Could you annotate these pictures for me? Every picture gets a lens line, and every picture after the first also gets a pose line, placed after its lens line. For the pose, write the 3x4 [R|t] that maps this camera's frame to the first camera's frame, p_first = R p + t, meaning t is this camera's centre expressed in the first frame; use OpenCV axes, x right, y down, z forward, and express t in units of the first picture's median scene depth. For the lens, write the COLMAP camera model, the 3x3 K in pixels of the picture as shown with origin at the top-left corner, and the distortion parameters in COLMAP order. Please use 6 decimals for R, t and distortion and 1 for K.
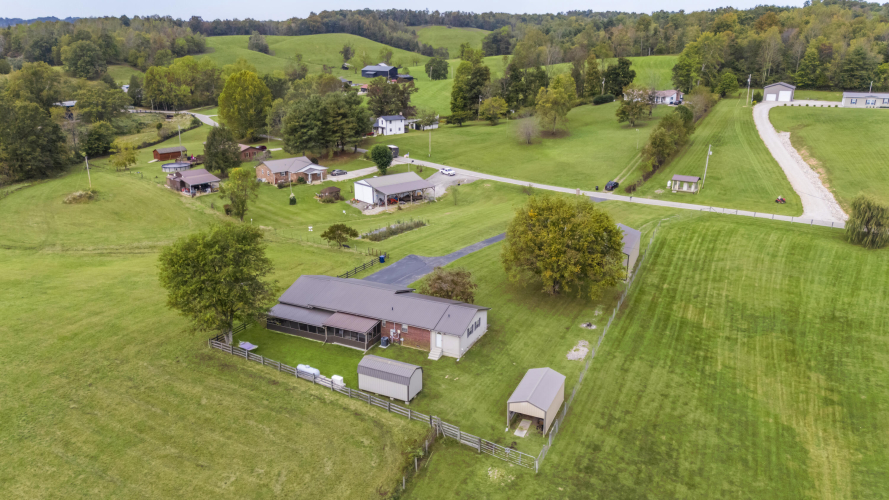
lens RADIAL K [[653.5, 0, 444.5], [0, 653.5, 250.0], [0, 0, 1]] dist [0.070407, -0.076350]
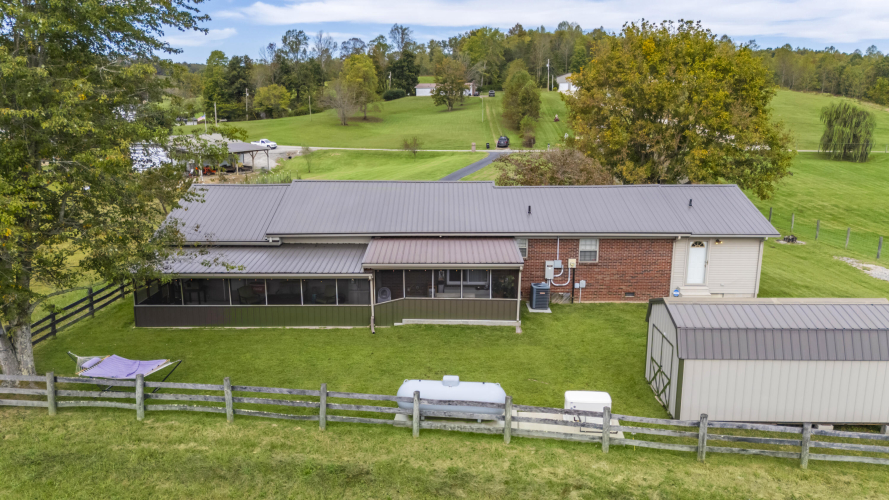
lens RADIAL K [[653.5, 0, 444.5], [0, 653.5, 250.0], [0, 0, 1]] dist [0.070407, -0.076350]
pose [[0.902809, -0.096340, 0.419111, -0.141060], [0.134180, 0.989035, -0.061691, 0.064978], [-0.408572, 0.111931, 0.905837, 0.349721]]
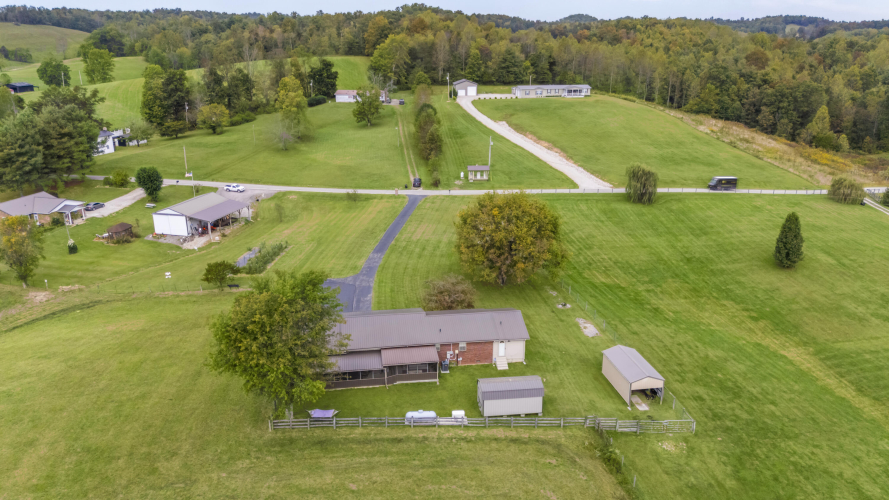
lens RADIAL K [[653.5, 0, 444.5], [0, 653.5, 250.0], [0, 0, 1]] dist [0.070407, -0.076350]
pose [[0.831787, -0.173019, 0.527442, -0.279643], [0.173161, 0.983644, 0.049590, -0.035548], [-0.527395, 0.050084, 0.848143, 0.096667]]
